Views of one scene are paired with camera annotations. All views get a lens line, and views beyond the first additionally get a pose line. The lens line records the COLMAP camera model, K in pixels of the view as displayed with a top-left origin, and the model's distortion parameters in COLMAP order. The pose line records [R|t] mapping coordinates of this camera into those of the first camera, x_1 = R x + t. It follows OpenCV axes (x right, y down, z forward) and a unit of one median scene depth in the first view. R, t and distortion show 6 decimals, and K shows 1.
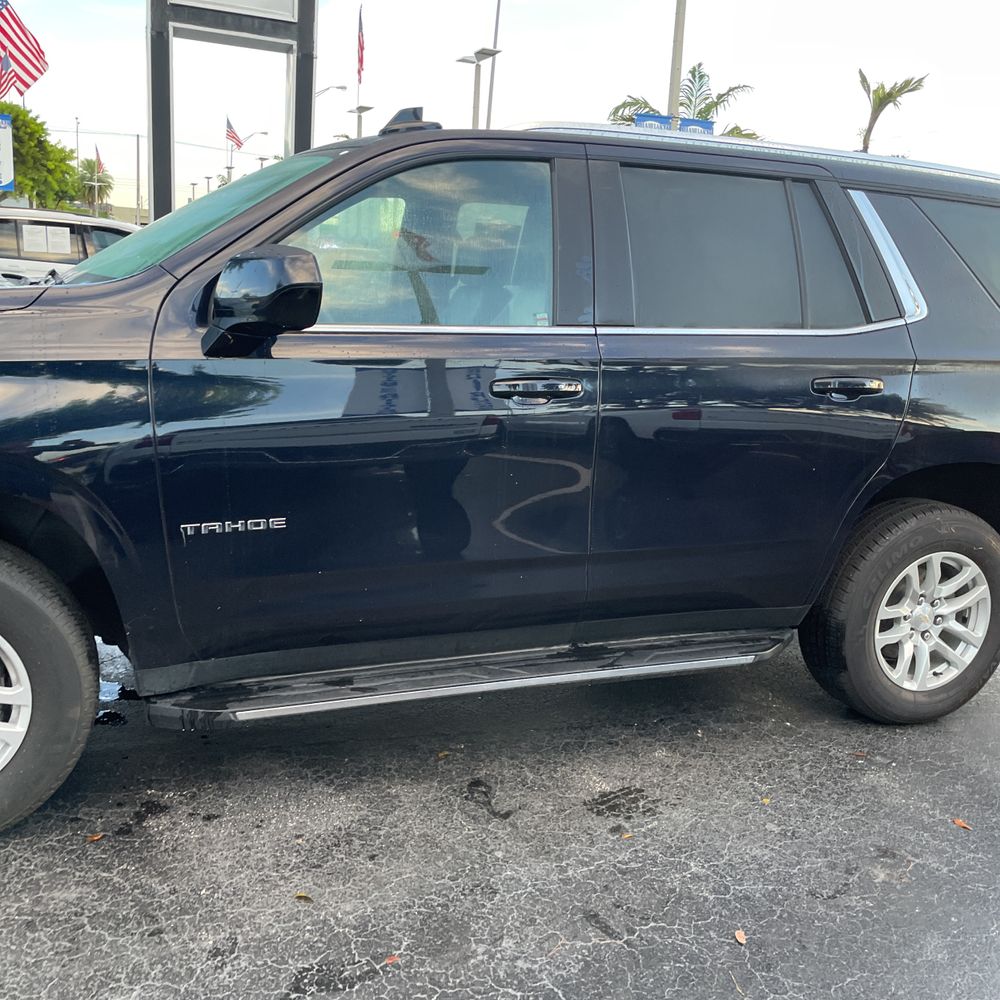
lens RADIAL K [[1011.8, 0, 508.9], [0, 1011.8, 498.2], [0, 0, 1]] dist [0.083489, -0.116016]
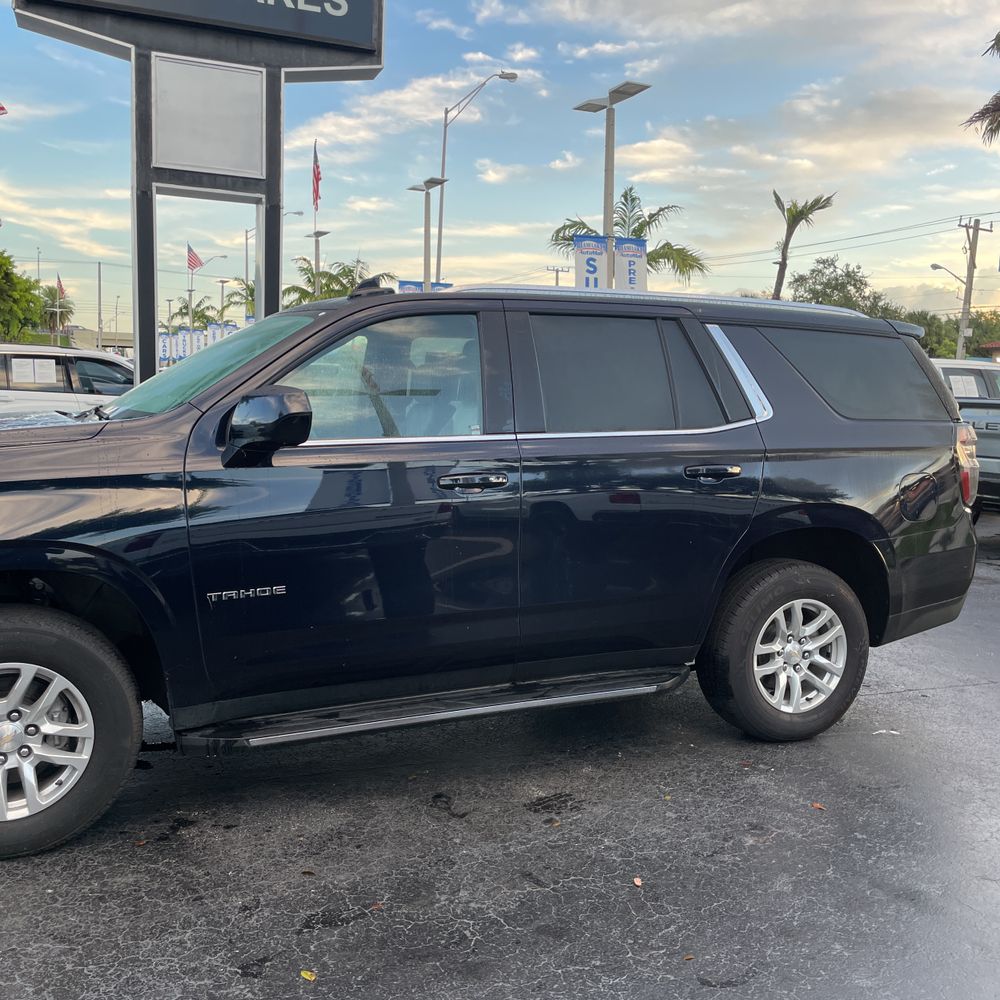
lens RADIAL K [[1003.6, 0, 506.5], [0, 1003.6, 497.4], [0, 0, 1]] dist [0.086574, -0.121652]
pose [[0.998544, -0.040754, 0.035354, 0.022803], [0.044118, 0.993983, -0.100261, 0.043670], [-0.031055, 0.101675, 0.994333, -0.289447]]
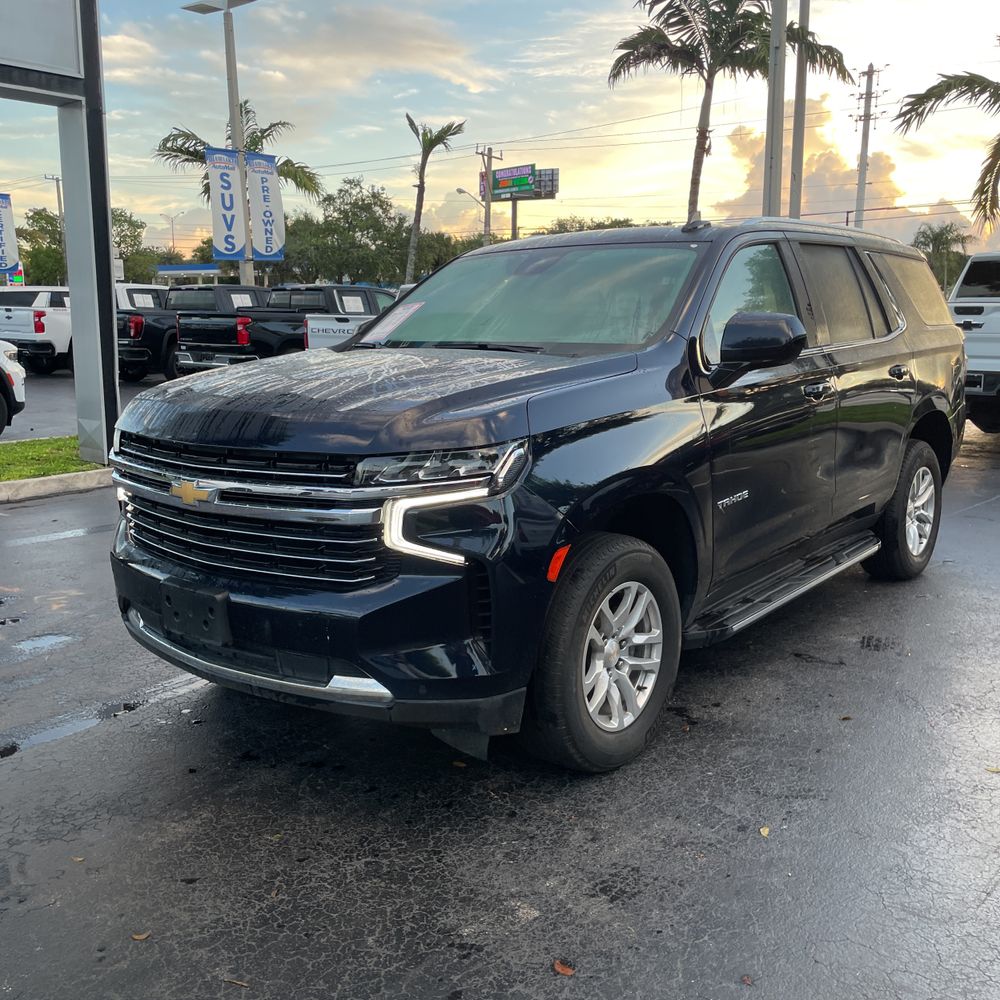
lens RADIAL K [[1011.8, 0, 508.9], [0, 1011.8, 498.2], [0, 0, 1]] dist [0.083489, -0.116016]
pose [[0.865252, -0.152297, 0.477644, -1.156323], [0.160370, 0.986762, 0.024119, -0.058252], [-0.474995, 0.055731, 0.878222, -0.146971]]
